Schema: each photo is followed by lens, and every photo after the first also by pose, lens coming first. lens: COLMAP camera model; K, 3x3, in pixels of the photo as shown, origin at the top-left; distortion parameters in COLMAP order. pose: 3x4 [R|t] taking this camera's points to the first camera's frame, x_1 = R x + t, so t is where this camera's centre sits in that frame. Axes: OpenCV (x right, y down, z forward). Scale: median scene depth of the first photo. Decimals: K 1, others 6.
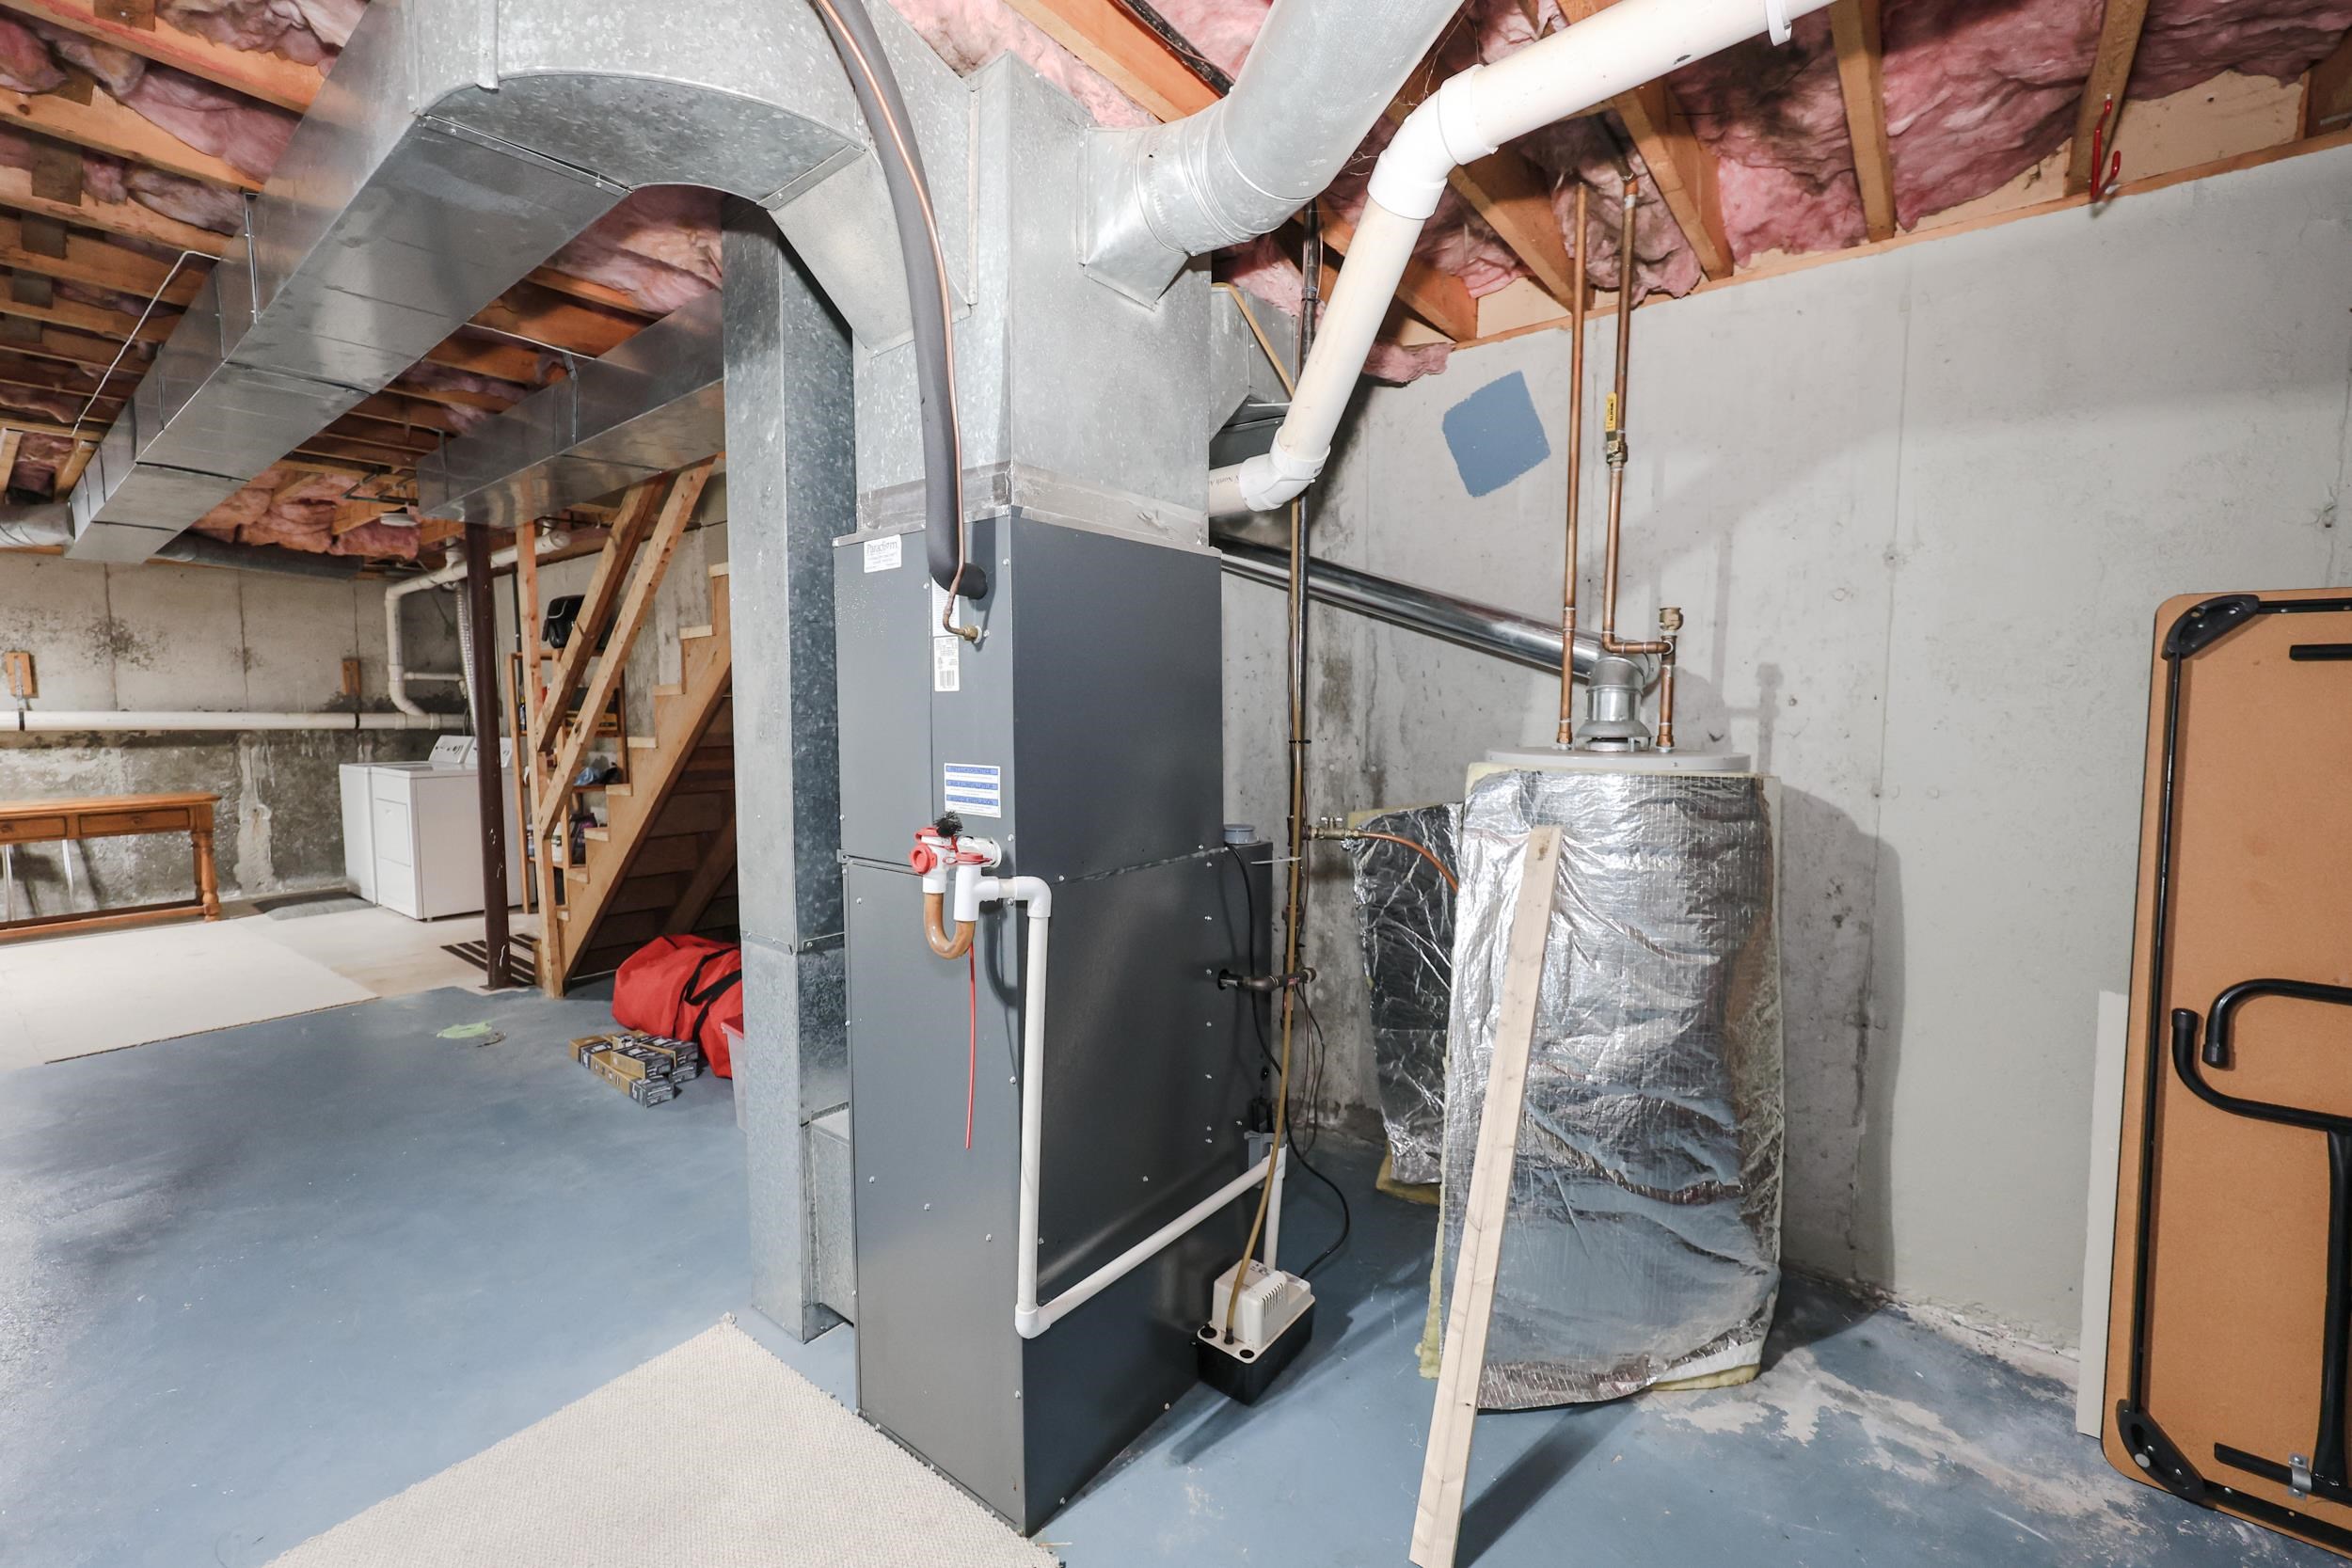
lens RADIAL K [[997.9, 0, 1191.8], [0, 997.9, 783.4], [0, 0, 1]] dist [0.003088, -0.000418]
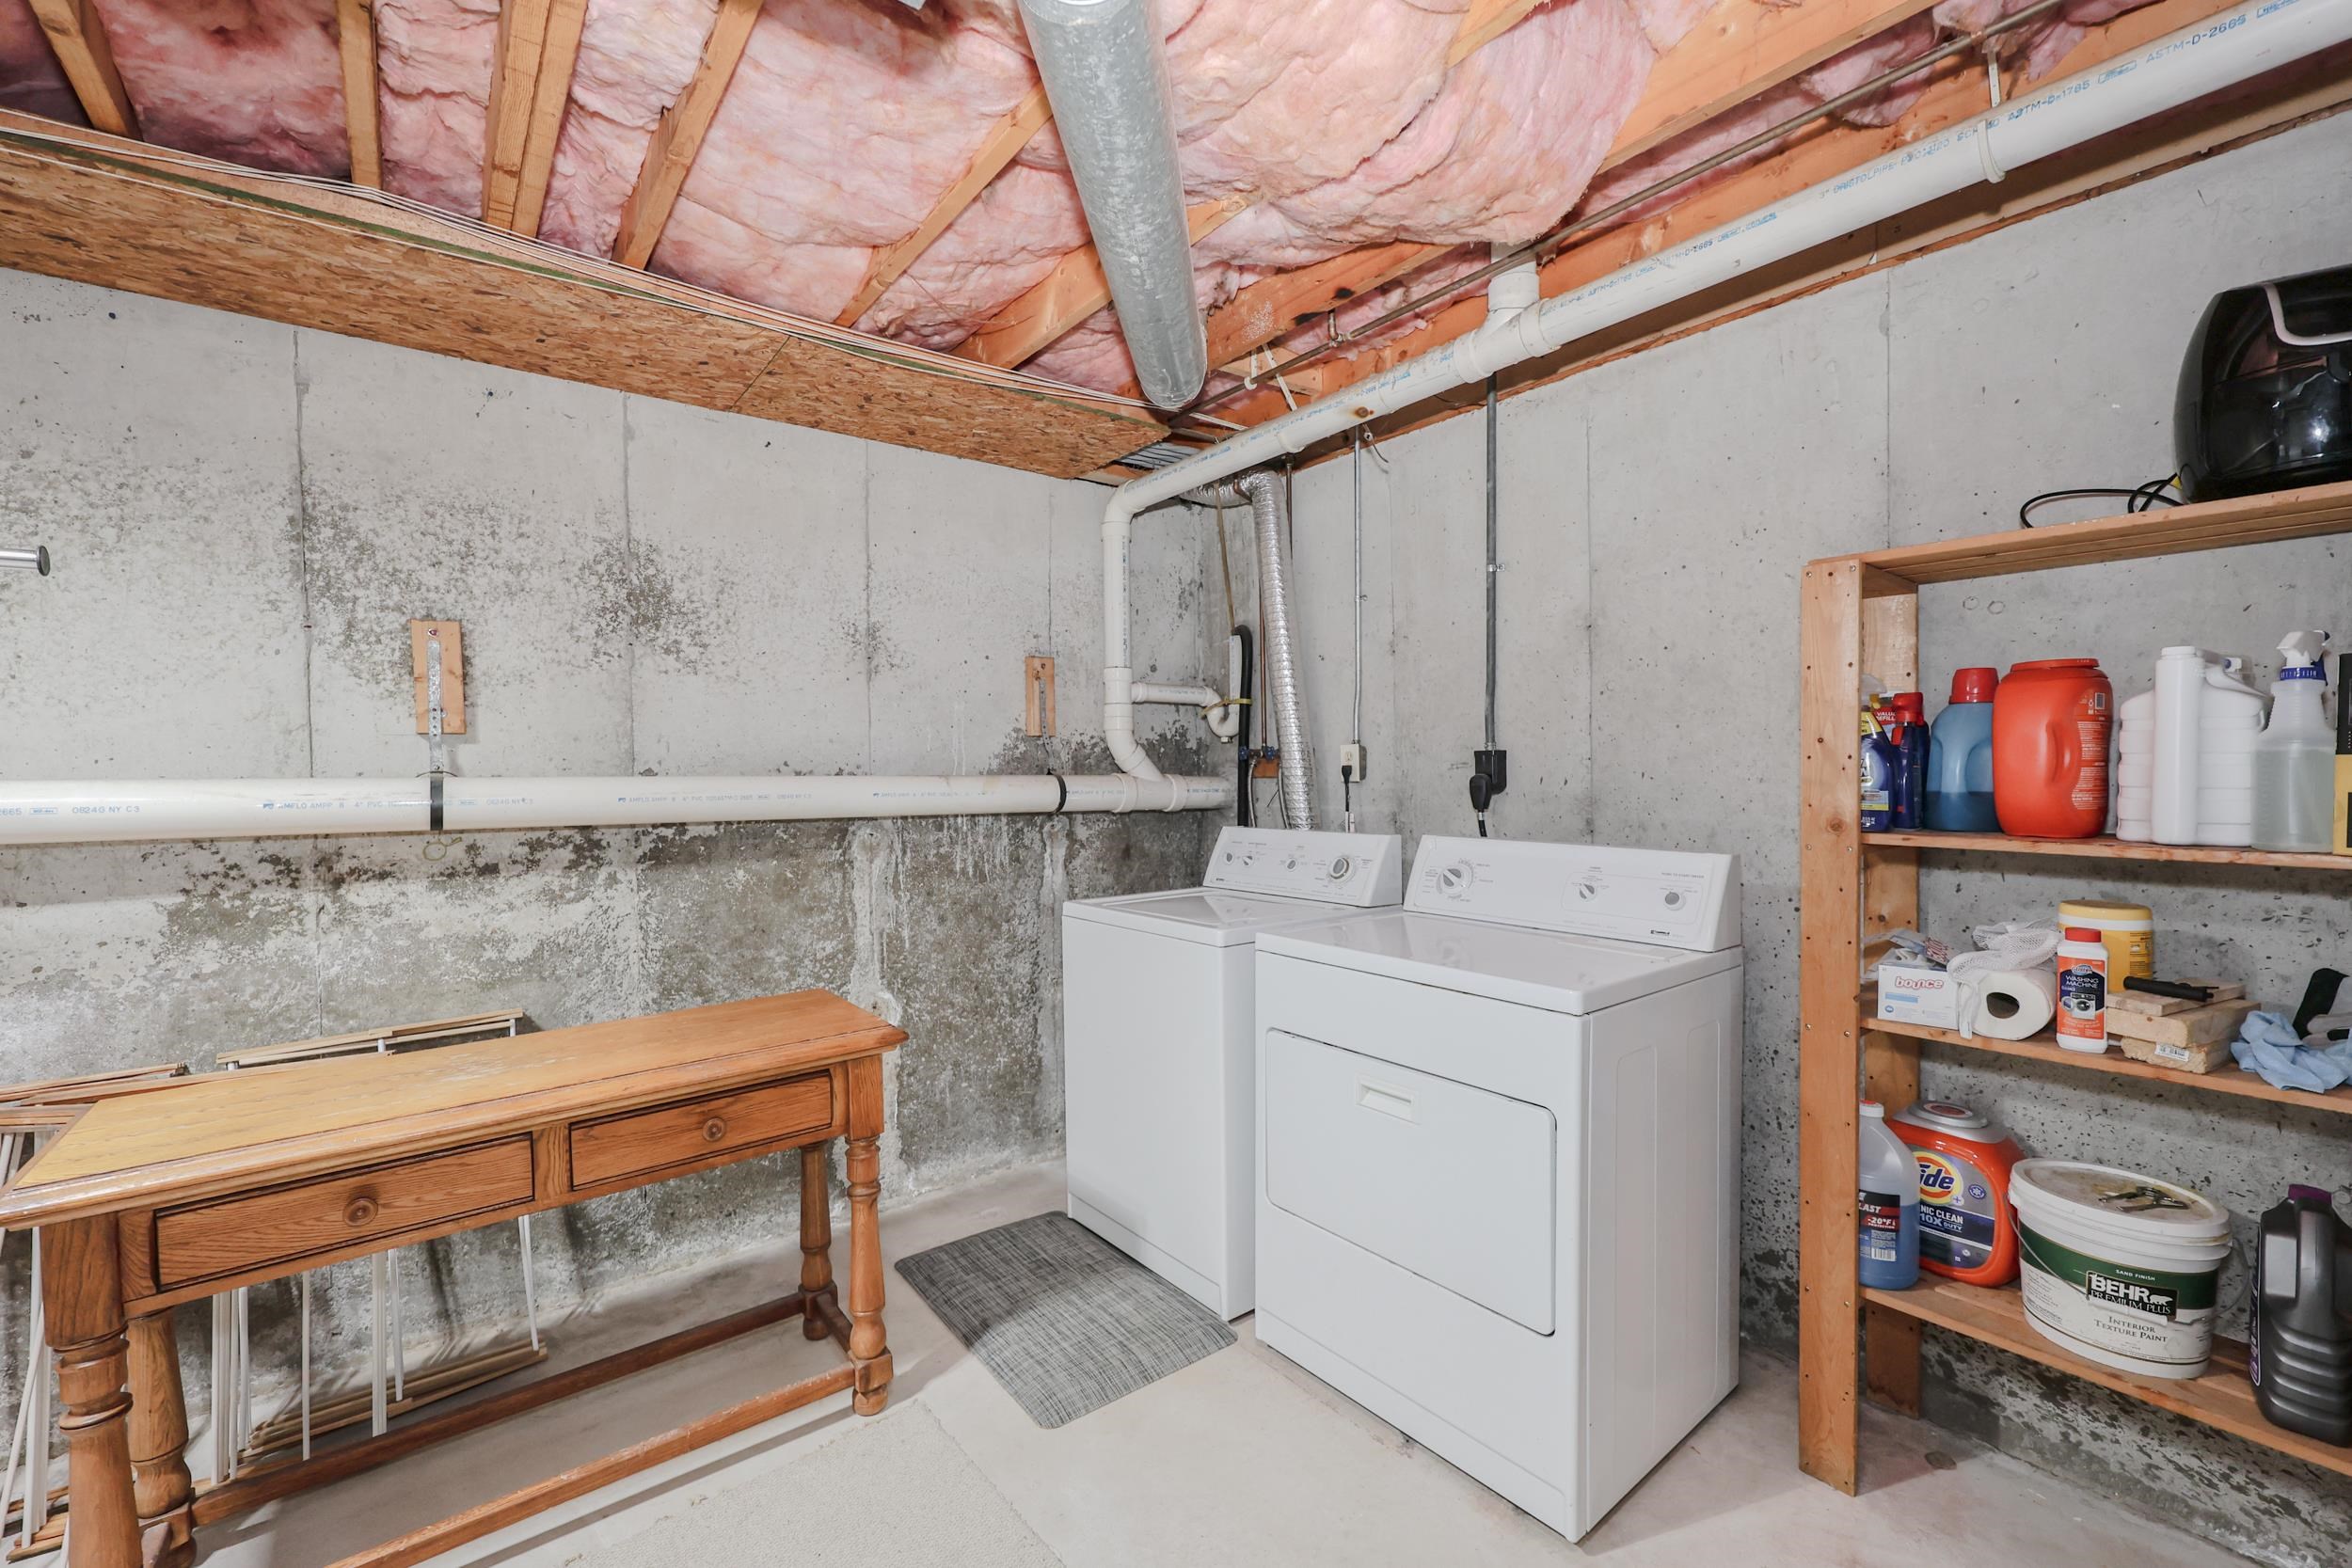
lens RADIAL K [[997.9, 0, 1173.9], [0, 997.9, 791.7], [0, 0, 1]] dist [0.003088, -0.000418]
pose [[0.968900, -0.008608, -0.247304, -0.731083], [-0.004211, 0.998676, -0.051260, -0.044087], [0.247418, 0.050707, 0.967581, 0.637724]]
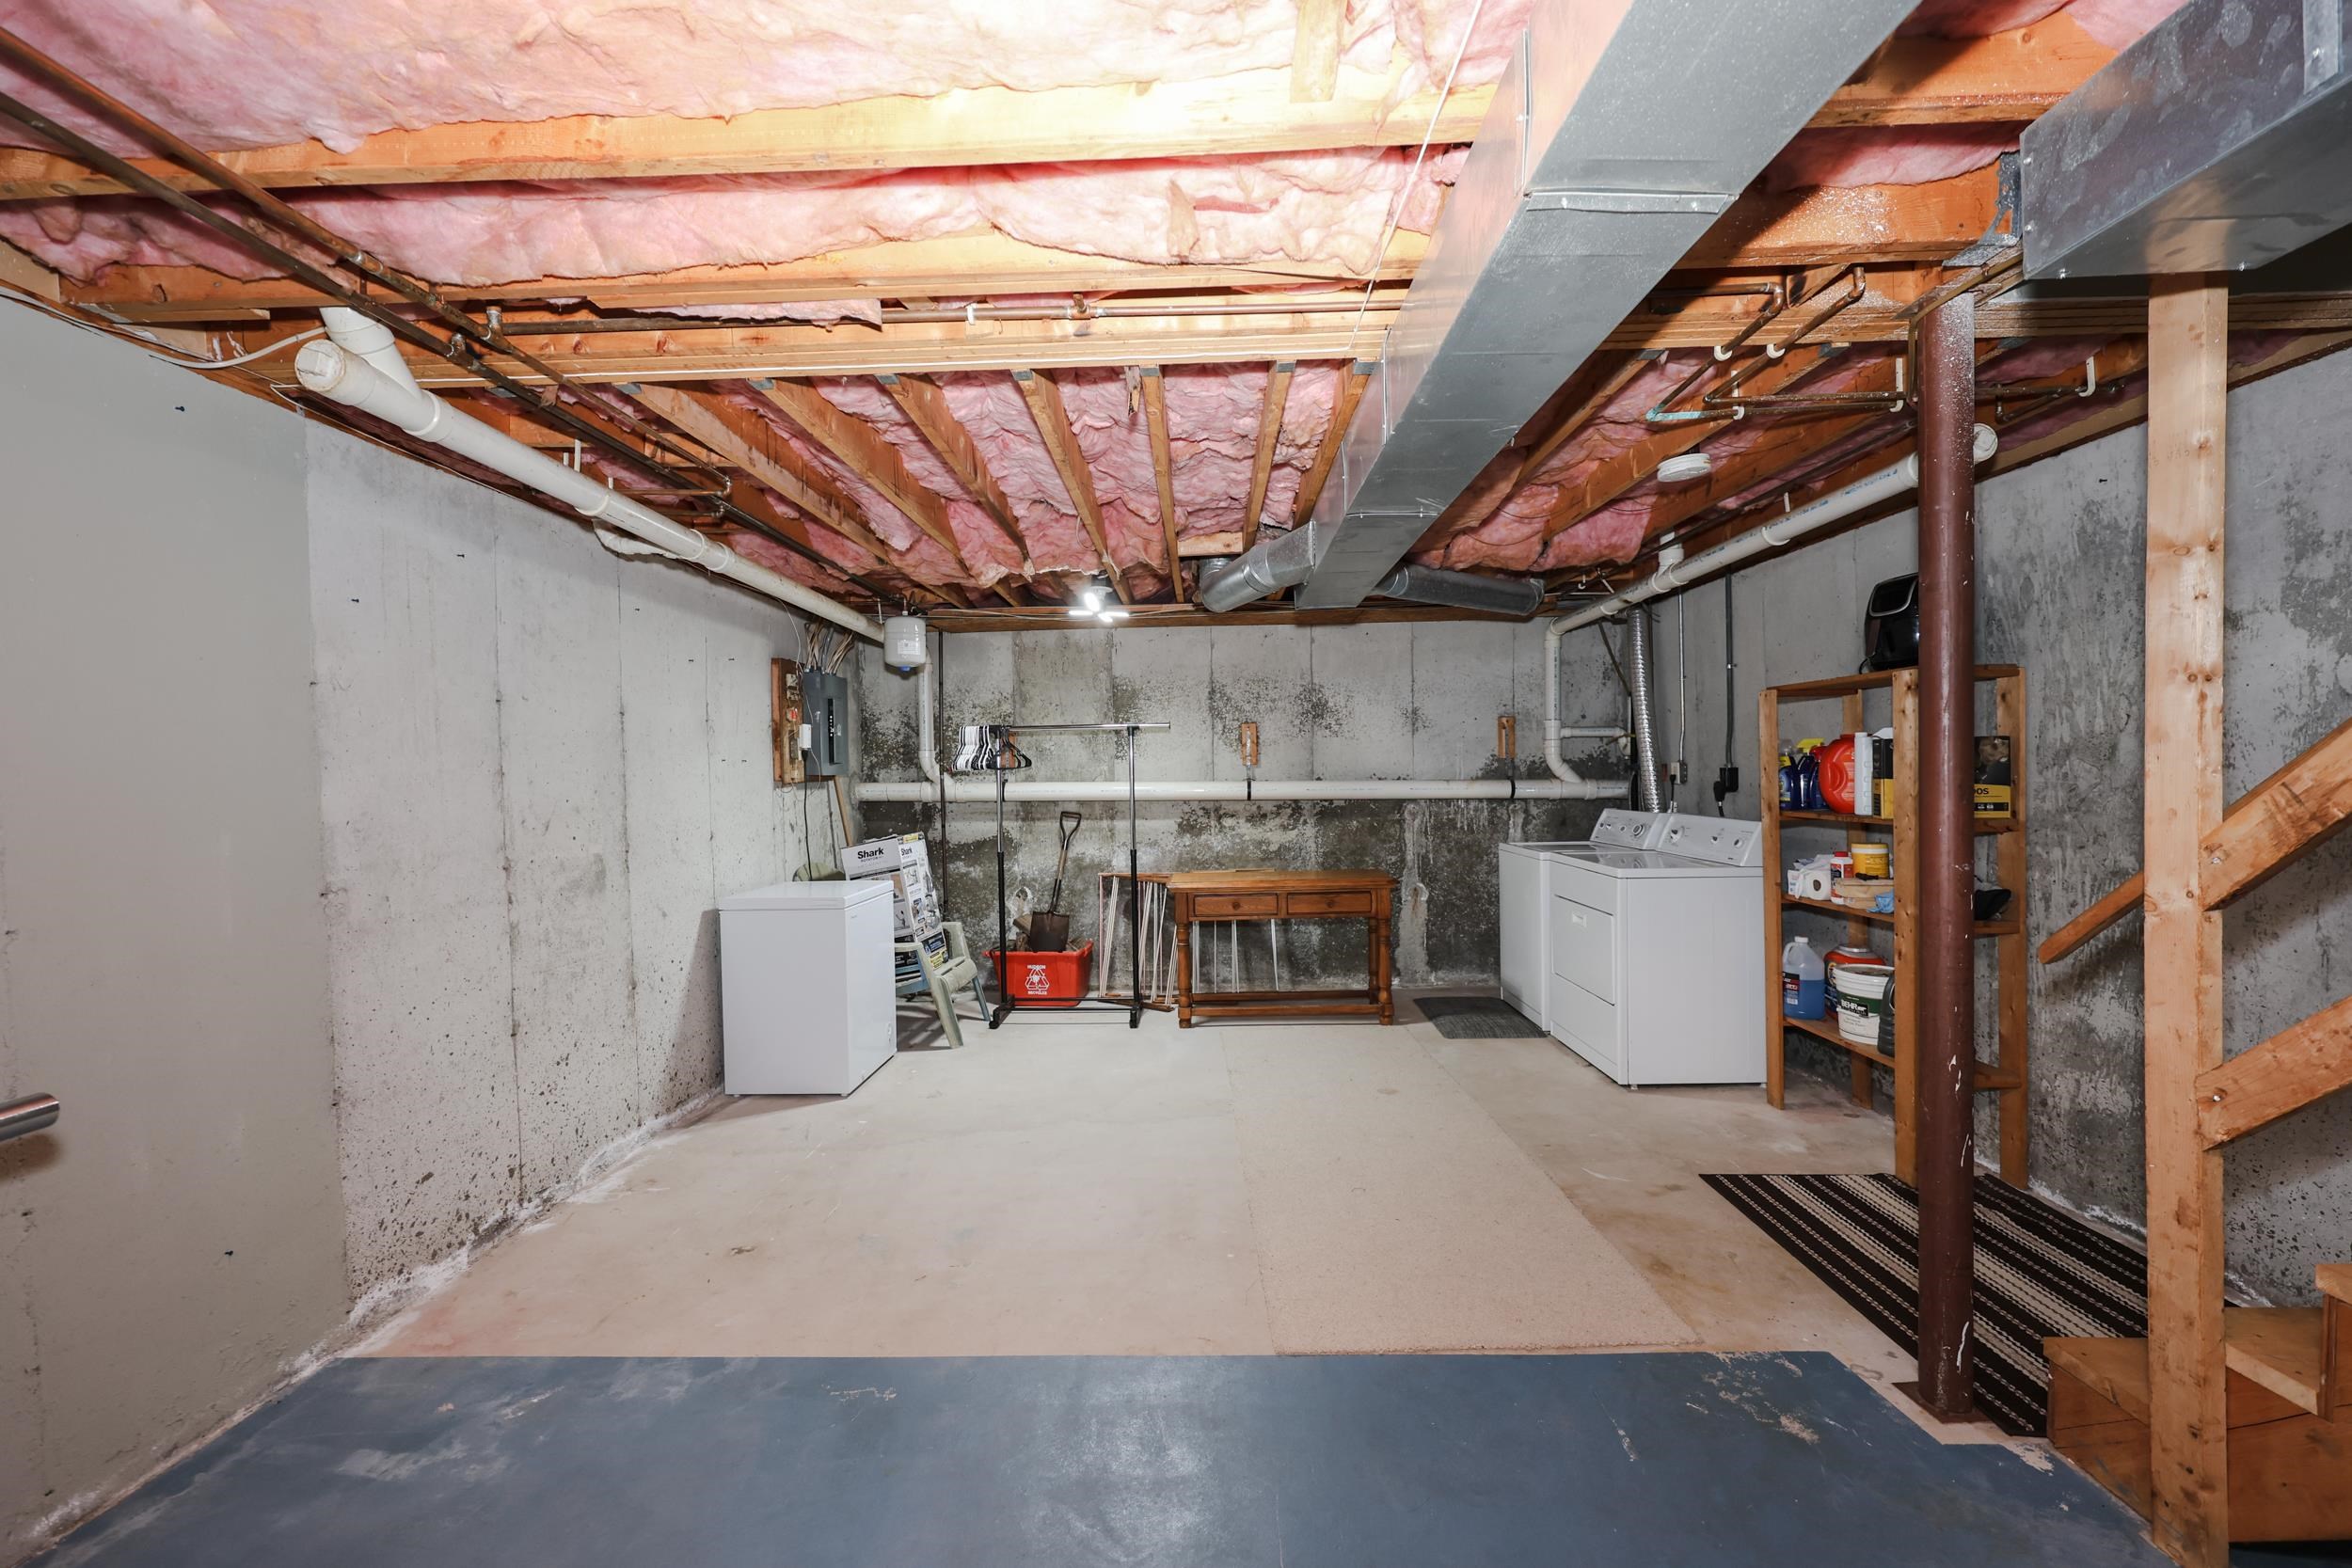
lens RADIAL K [[997.9, 0, 1163.8], [0, 997.9, 786.7], [0, 0, 1]] dist [0.003088, -0.000418]
pose [[0.591291, -0.000490, -0.806458, -0.364369], [-0.043576, 0.998520, -0.032556, -0.026539], [0.805280, 0.054392, 0.590394, 0.300853]]
